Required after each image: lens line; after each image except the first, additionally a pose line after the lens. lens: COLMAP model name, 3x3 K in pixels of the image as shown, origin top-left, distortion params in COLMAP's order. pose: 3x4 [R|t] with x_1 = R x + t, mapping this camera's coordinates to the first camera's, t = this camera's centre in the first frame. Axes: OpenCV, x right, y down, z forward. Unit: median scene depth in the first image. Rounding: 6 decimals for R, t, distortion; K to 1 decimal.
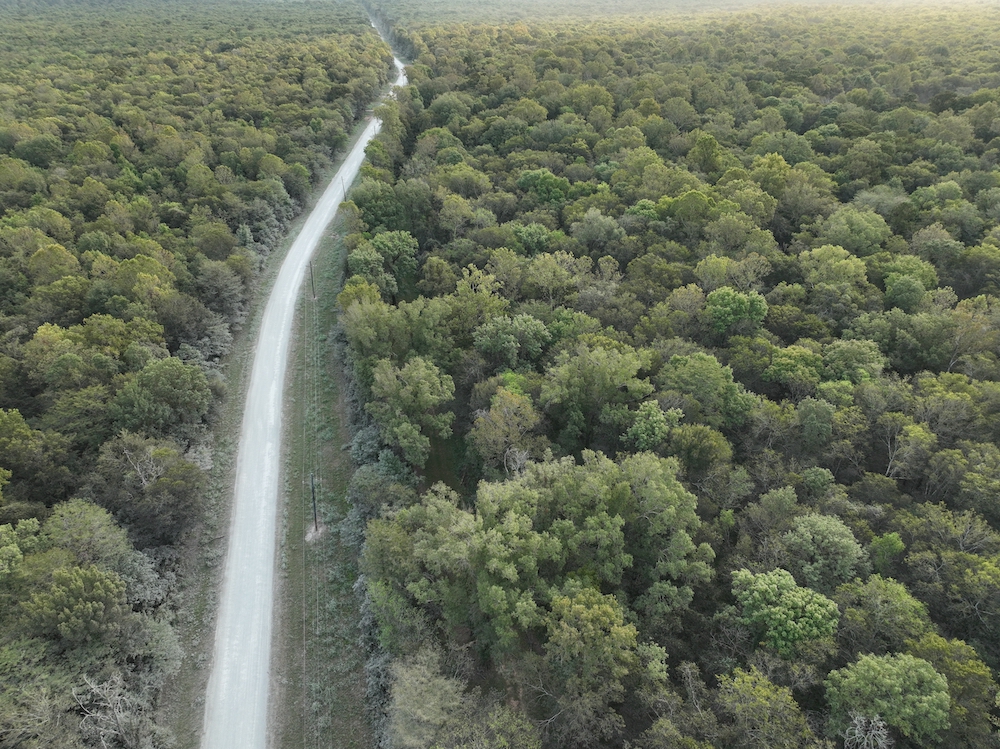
lens RADIAL K [[691.6, 0, 504.3], [0, 691.6, 373.5], [0, 0, 1]] dist [-0.007566, 0.018634]
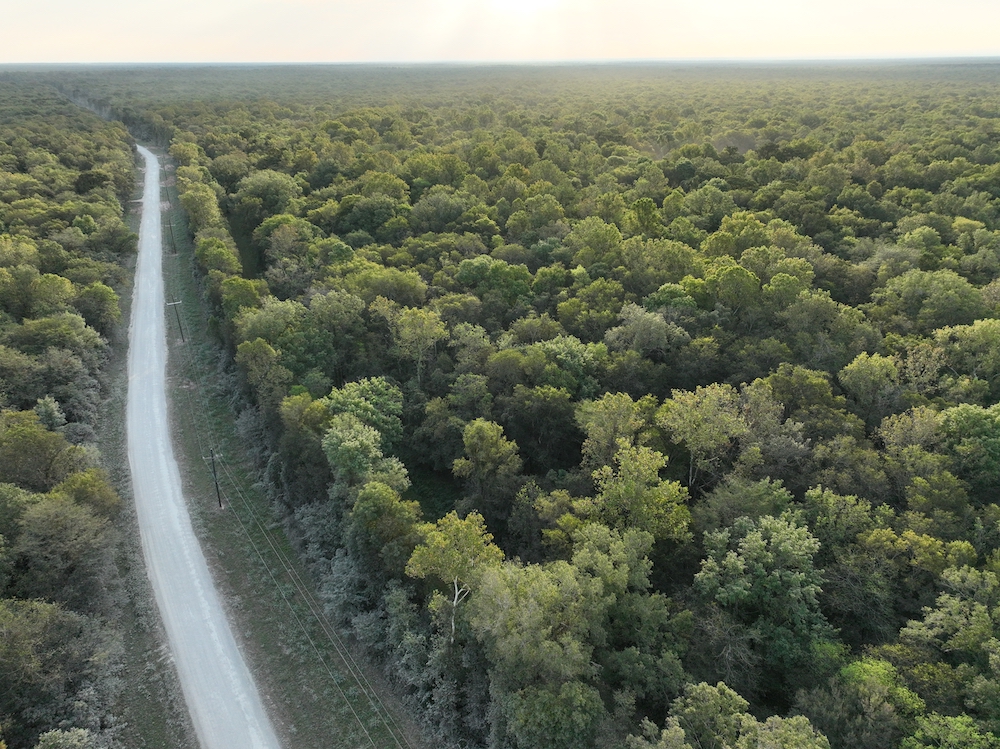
lens RADIAL K [[691.6, 0, 504.3], [0, 691.6, 373.5], [0, 0, 1]] dist [-0.007566, 0.018634]
pose [[0.928879, -0.157504, 0.335225, -0.181220], [0.188454, 0.980144, -0.061672, -0.109260], [-0.318855, 0.120460, 0.940117, 0.272031]]
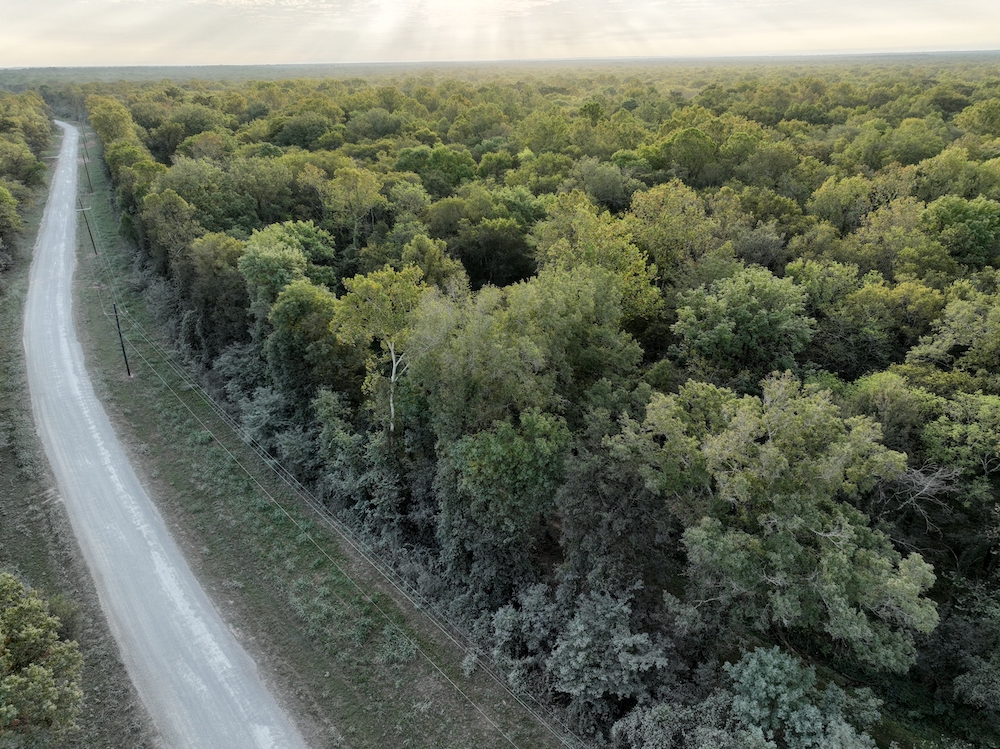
lens RADIAL K [[691.6, 0, 504.3], [0, 691.6, 373.5], [0, 0, 1]] dist [-0.007566, 0.018634]
pose [[0.897141, -0.193431, 0.397144, -0.179985], [0.229343, 0.972328, -0.044505, -0.018570], [-0.377546, 0.131009, 0.916677, 0.322747]]
